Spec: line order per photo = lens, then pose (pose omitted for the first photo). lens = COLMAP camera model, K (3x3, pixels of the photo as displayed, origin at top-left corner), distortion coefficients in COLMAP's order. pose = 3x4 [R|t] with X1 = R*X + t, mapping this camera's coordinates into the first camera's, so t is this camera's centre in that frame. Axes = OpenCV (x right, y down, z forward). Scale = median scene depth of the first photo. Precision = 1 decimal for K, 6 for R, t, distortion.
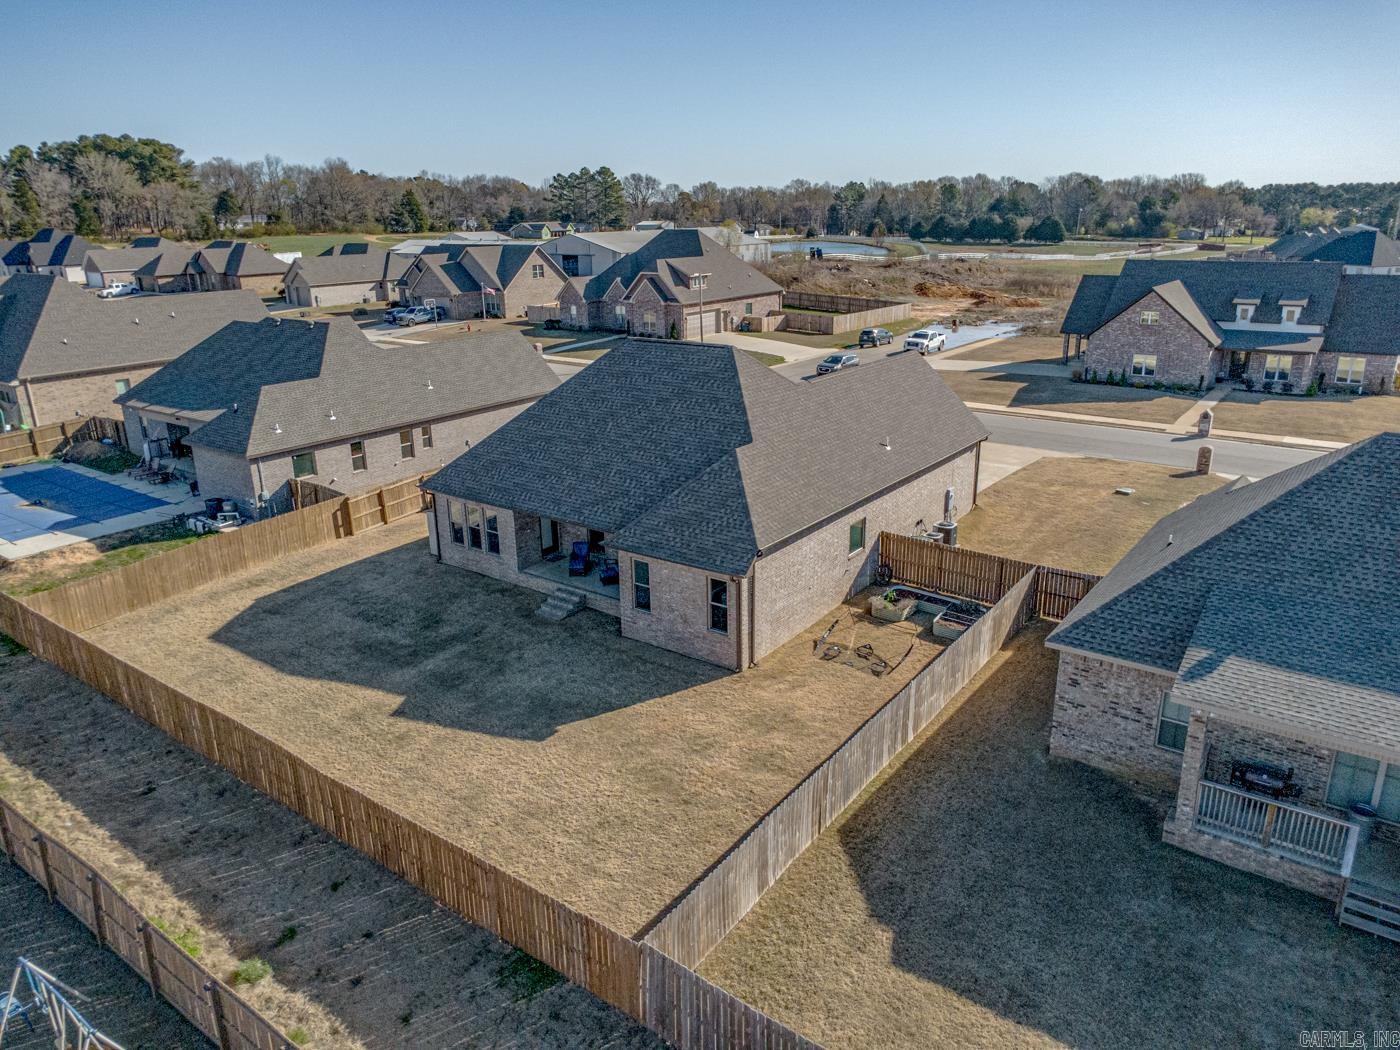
lens RADIAL K [[985.1, 0, 703.5], [0, 985.1, 524.1], [0, 0, 1]] dist [0.000376, 0.000684]
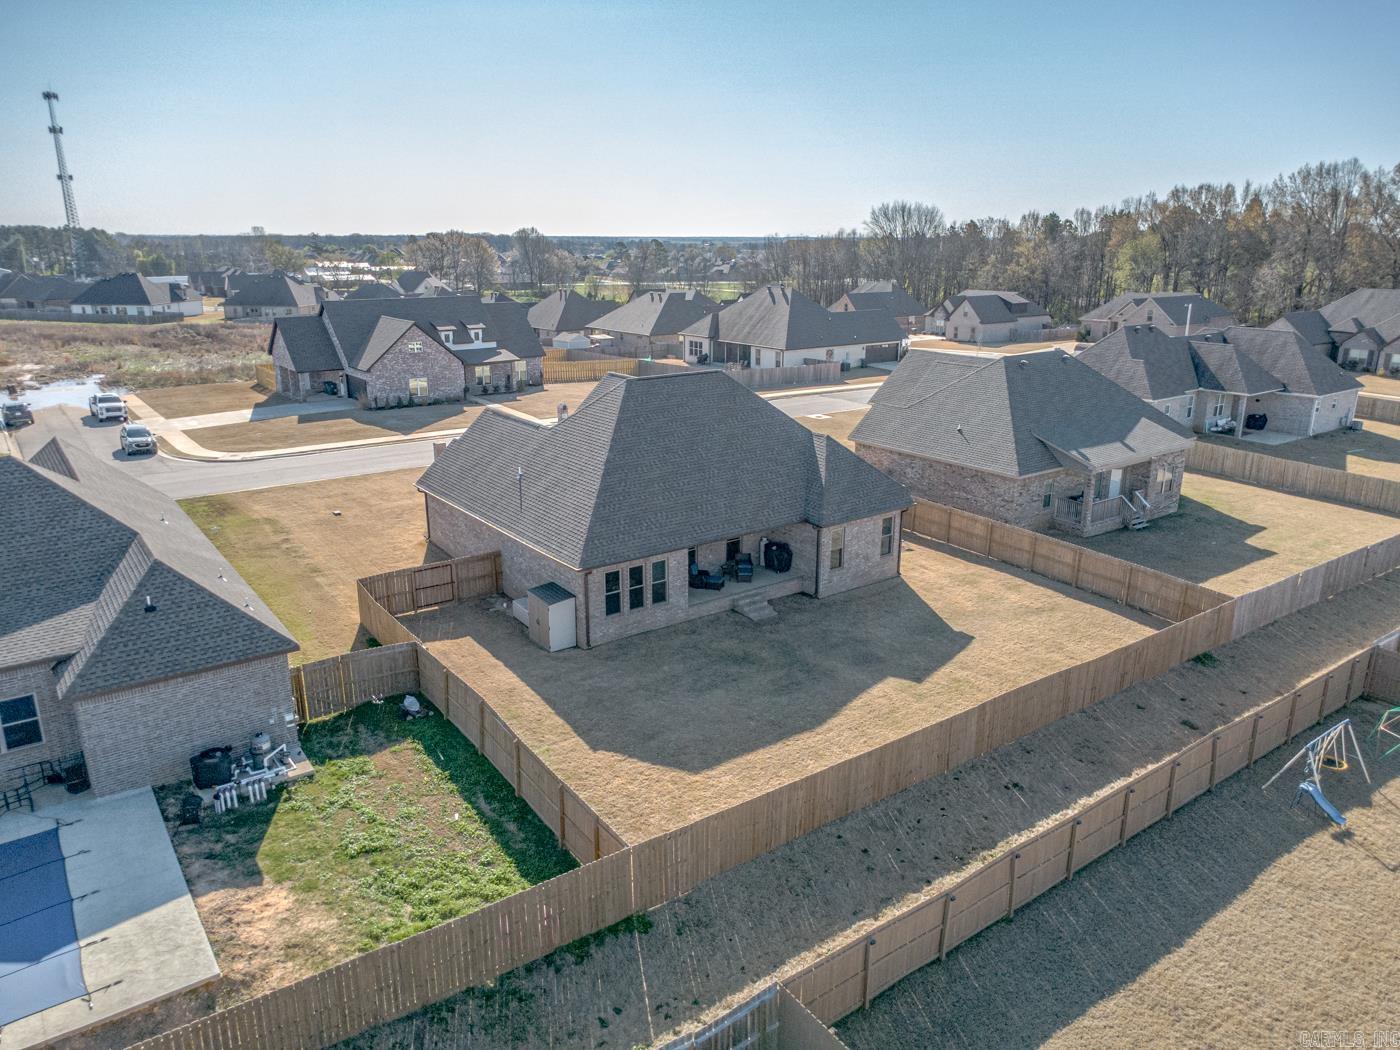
lens RADIAL K [[985.1, 0, 703.5], [0, 985.1, 524.1], [0, 0, 1]] dist [0.000376, 0.000684]
pose [[0.288853, -0.254229, 0.923001, -1.019139], [0.288673, 0.942355, 0.169220, -0.187534], [-0.912815, 0.217566, 0.345591, 0.550417]]
